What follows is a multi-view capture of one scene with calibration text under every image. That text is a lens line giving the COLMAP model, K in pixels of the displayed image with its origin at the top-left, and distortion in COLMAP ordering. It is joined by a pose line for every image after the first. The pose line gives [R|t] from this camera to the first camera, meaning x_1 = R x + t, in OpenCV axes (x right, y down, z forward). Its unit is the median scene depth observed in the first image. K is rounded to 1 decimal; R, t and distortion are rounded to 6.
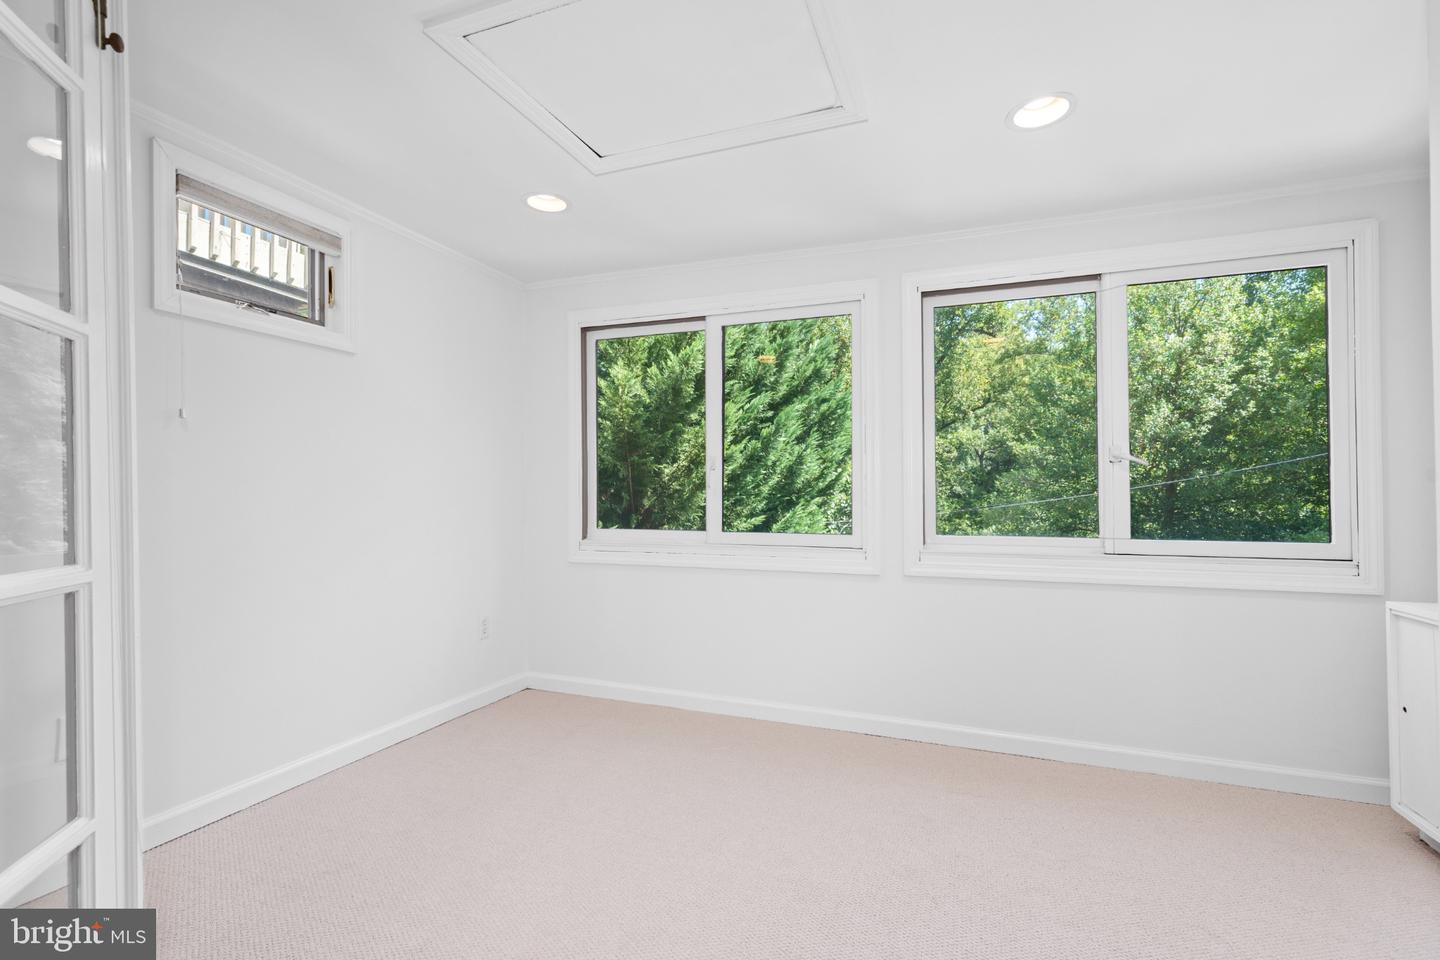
lens RADIAL K [[660.8, 0, 718.7], [0, 660.8, 486.9], [0, 0, 1]] dist [0.000376, 0.000020]
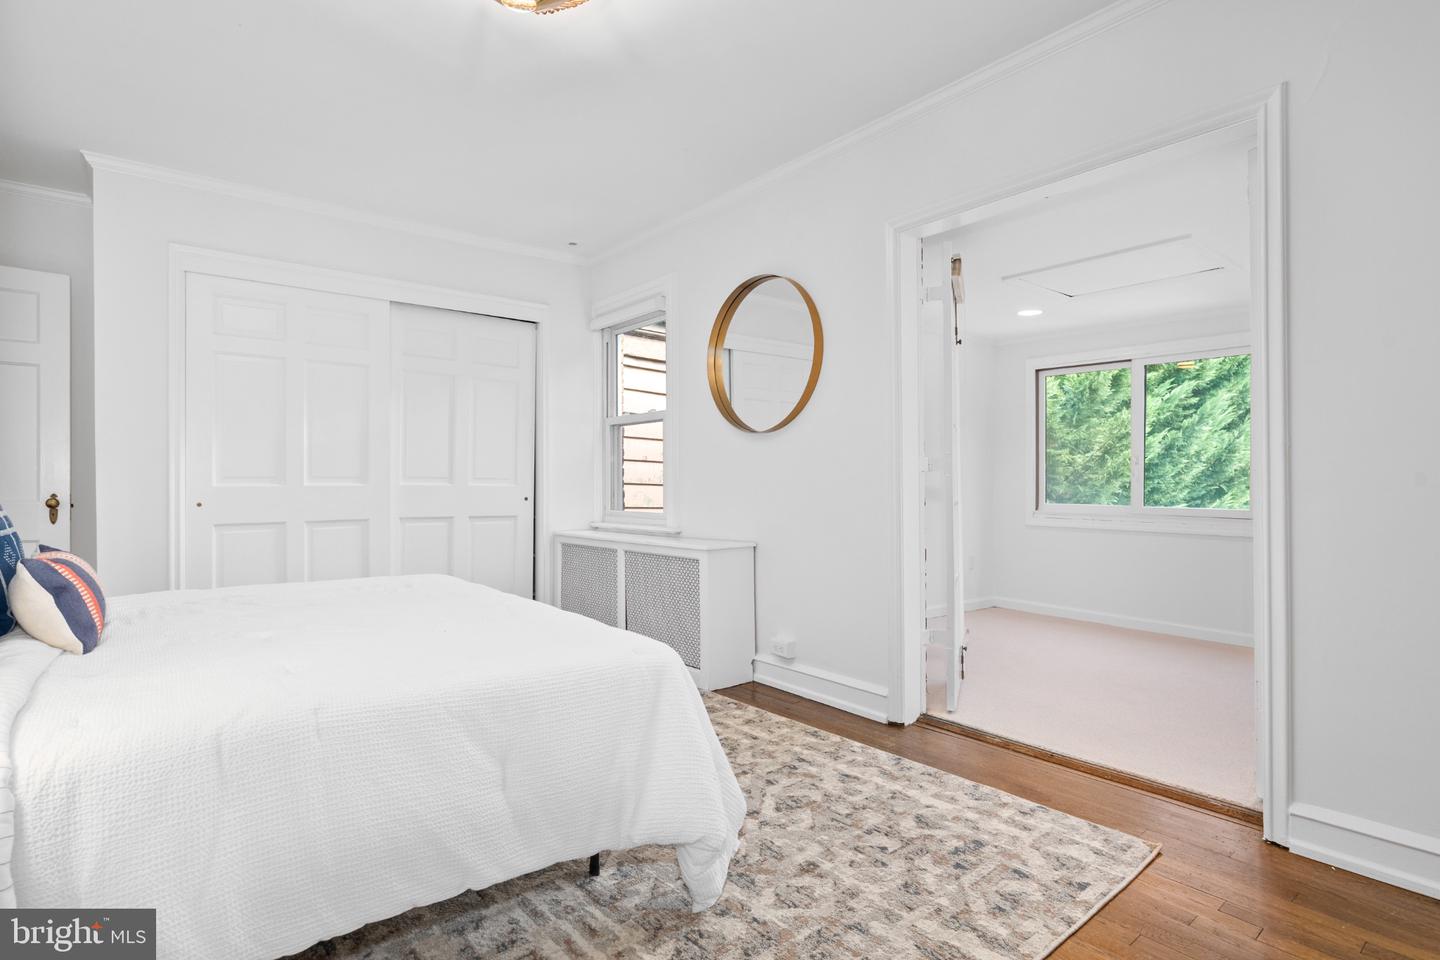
lens RADIAL K [[717.8, 0, 717.6], [0, 717.8, 476.5], [0, 0, 1]] dist [-0.003764, -0.000494]
pose [[0.868221, 0.006614, -0.496133, -0.009574], [-0.004608, 0.999976, 0.005266, -0.001014], [0.496156, -0.002286, 0.868230, -0.314350]]
